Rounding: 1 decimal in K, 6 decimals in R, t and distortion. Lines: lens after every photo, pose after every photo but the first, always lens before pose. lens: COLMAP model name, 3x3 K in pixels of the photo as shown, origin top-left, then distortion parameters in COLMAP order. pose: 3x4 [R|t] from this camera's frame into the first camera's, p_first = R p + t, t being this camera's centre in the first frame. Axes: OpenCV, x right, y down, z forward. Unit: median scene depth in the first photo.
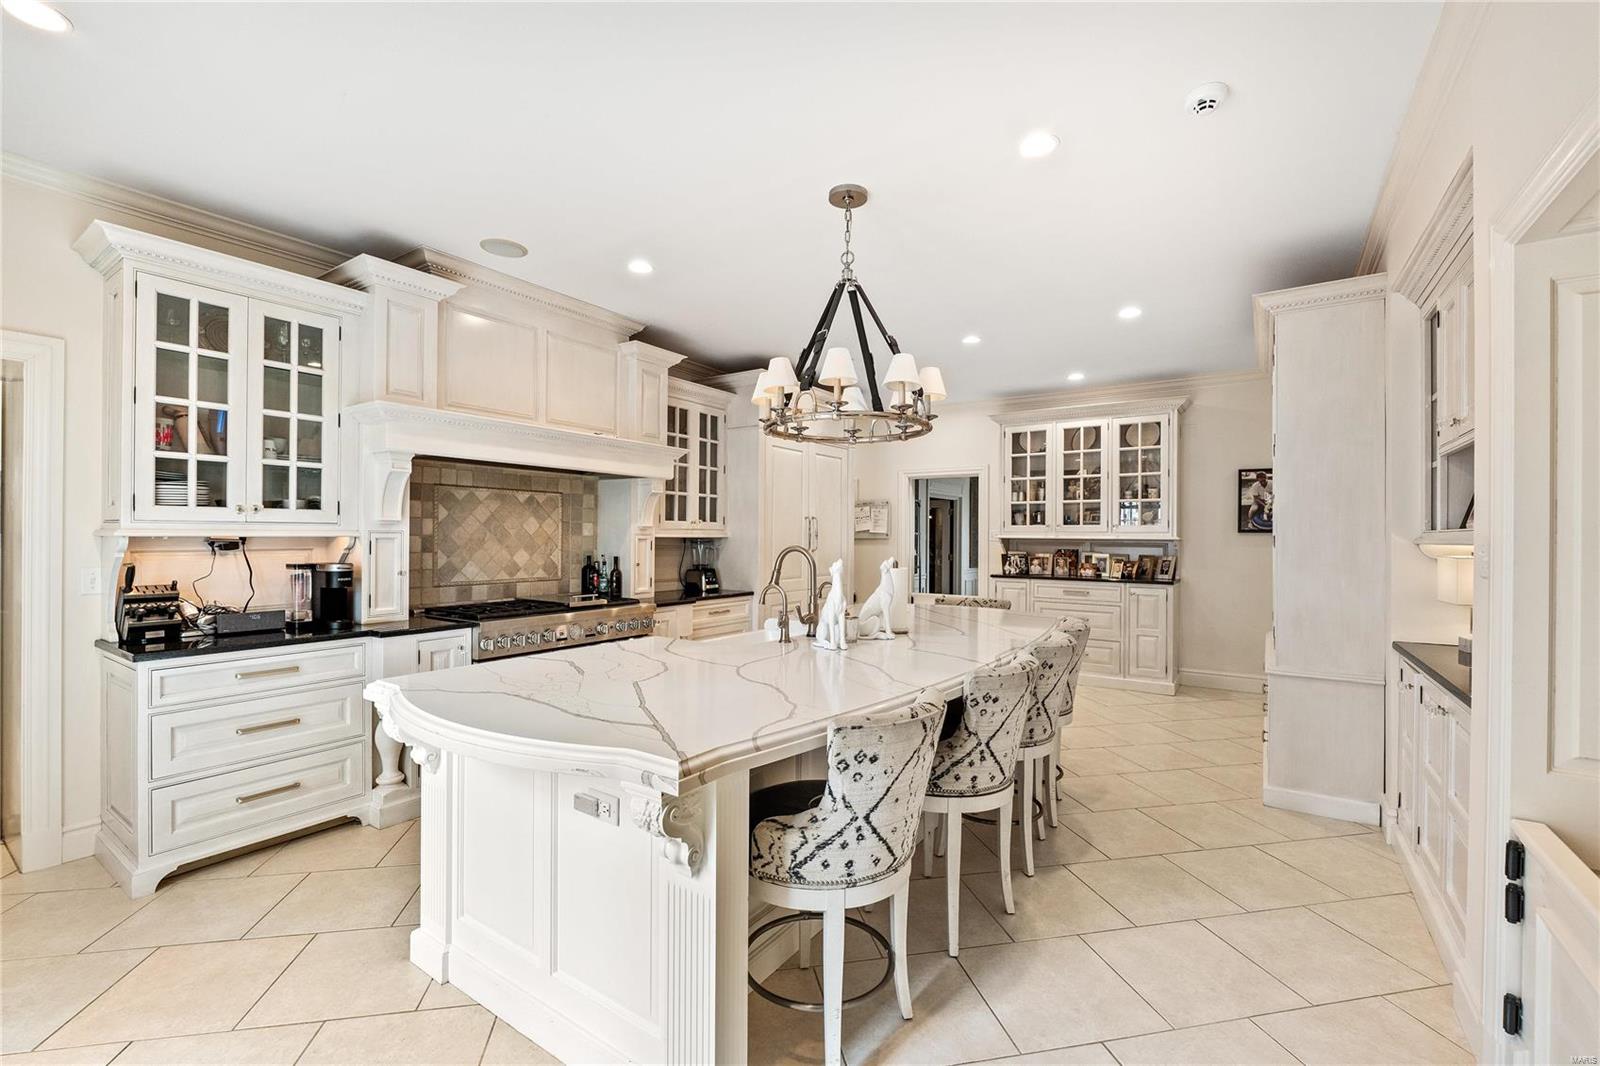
lens RADIAL K [[690.1, 0, 802.2], [0, 690.1, 533.2], [0, 0, 1]] dist [0.002022, -0.000007]
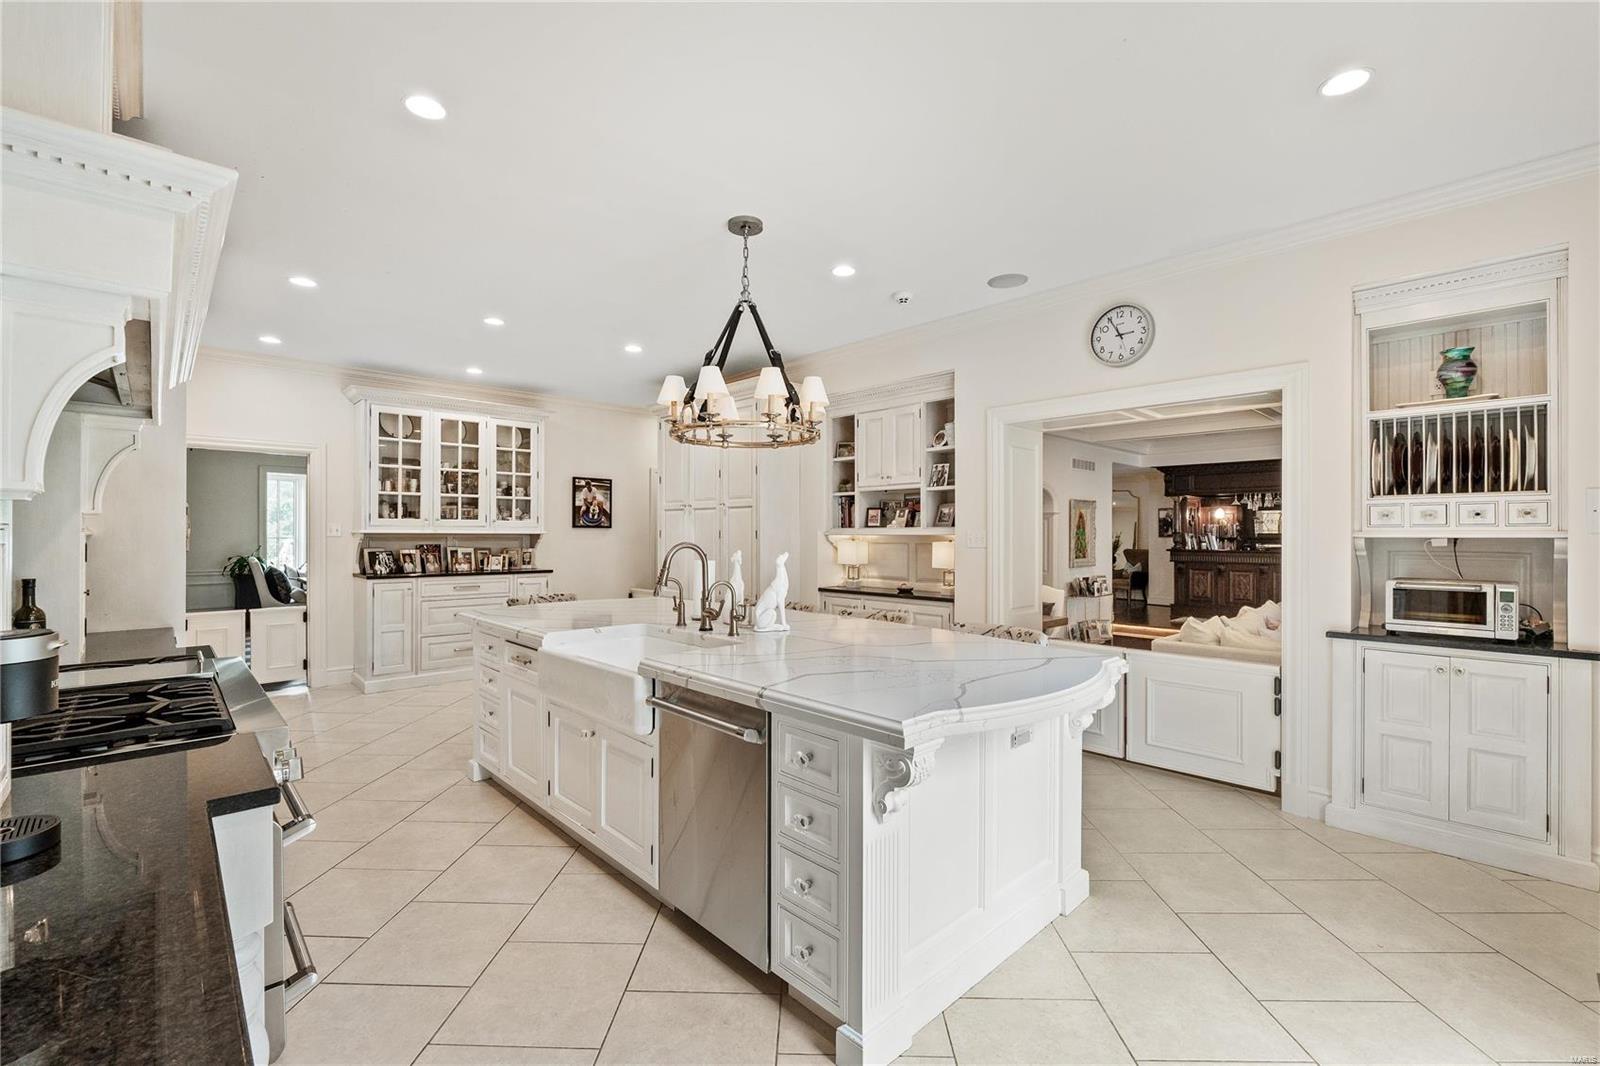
lens RADIAL K [[690.1, 0, 799.4], [0, 690.1, 535.3], [0, 0, 1]] dist [0.002022, -0.000007]
pose [[0.241551, -0.008761, 0.970349, -0.457815], [-0.007293, 0.999915, 0.010844, -0.003719], [-0.970361, -0.009696, 0.241467, 0.303566]]
